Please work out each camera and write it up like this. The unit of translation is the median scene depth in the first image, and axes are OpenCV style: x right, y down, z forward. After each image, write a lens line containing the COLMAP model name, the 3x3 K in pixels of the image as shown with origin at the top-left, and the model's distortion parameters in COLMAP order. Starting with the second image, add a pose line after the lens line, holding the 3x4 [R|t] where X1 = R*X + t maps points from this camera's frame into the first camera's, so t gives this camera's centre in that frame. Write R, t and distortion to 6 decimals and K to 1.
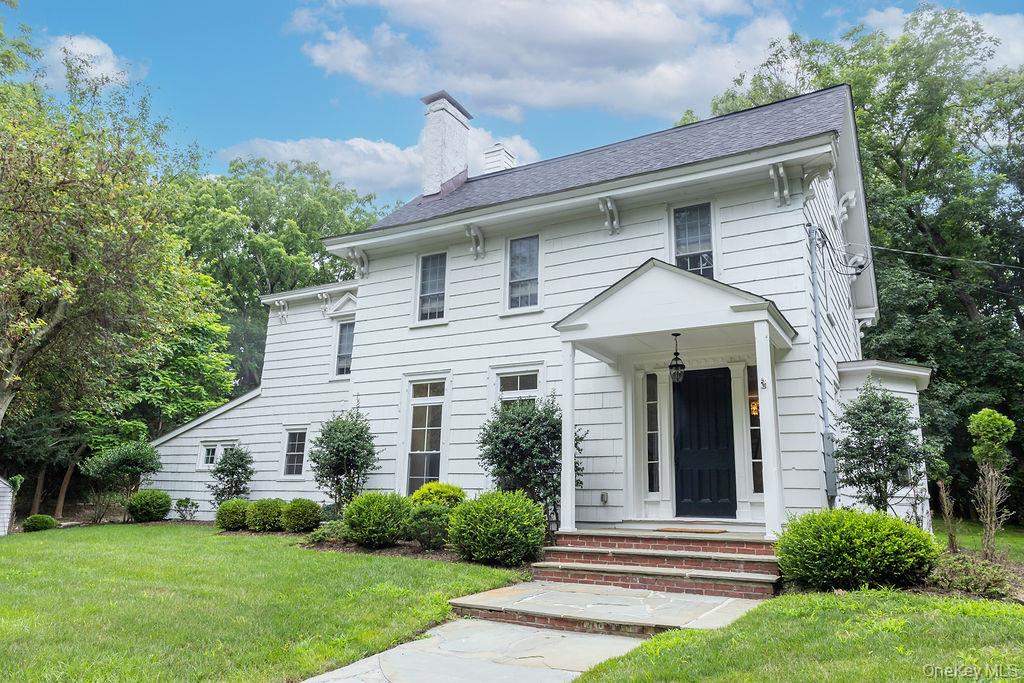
lens RADIAL K [[698.7, 0, 512.0], [0, 698.7, 341.5], [0, 0, 1]] dist [-0.004049, -0.000568]
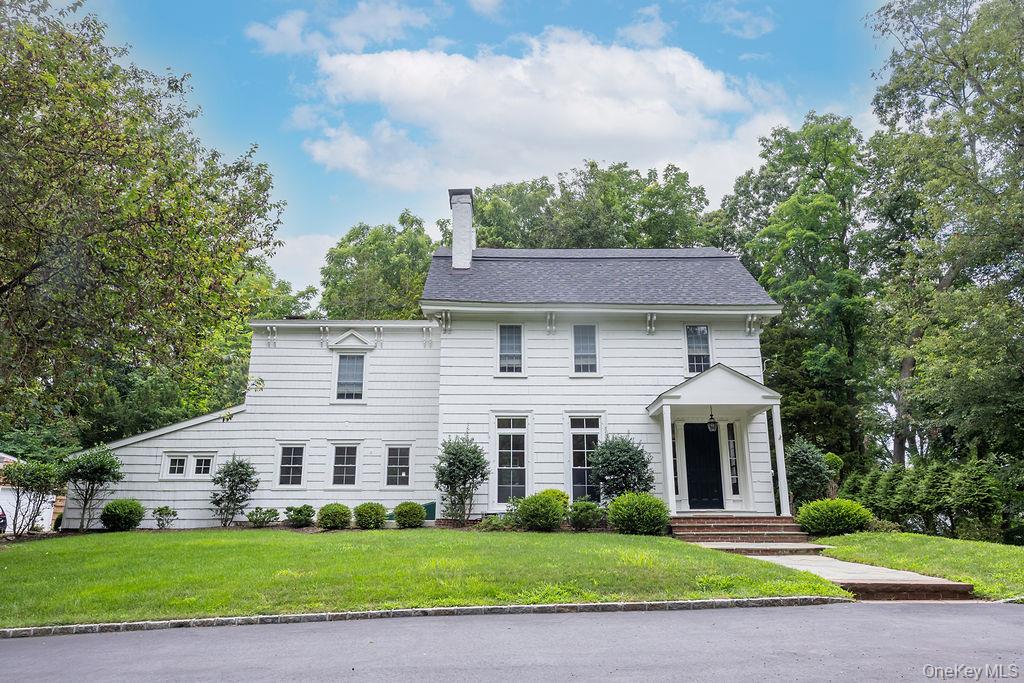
lens RADIAL K [[698.7, 0, 512.0], [0, 698.7, 341.5], [0, 0, 1]] dist [-0.004049, -0.000568]
pose [[0.865510, 0.108518, 0.488996, -0.793993], [-0.096067, 0.994089, -0.050571, -0.022354], [-0.491593, -0.003206, 0.870819, -0.212984]]
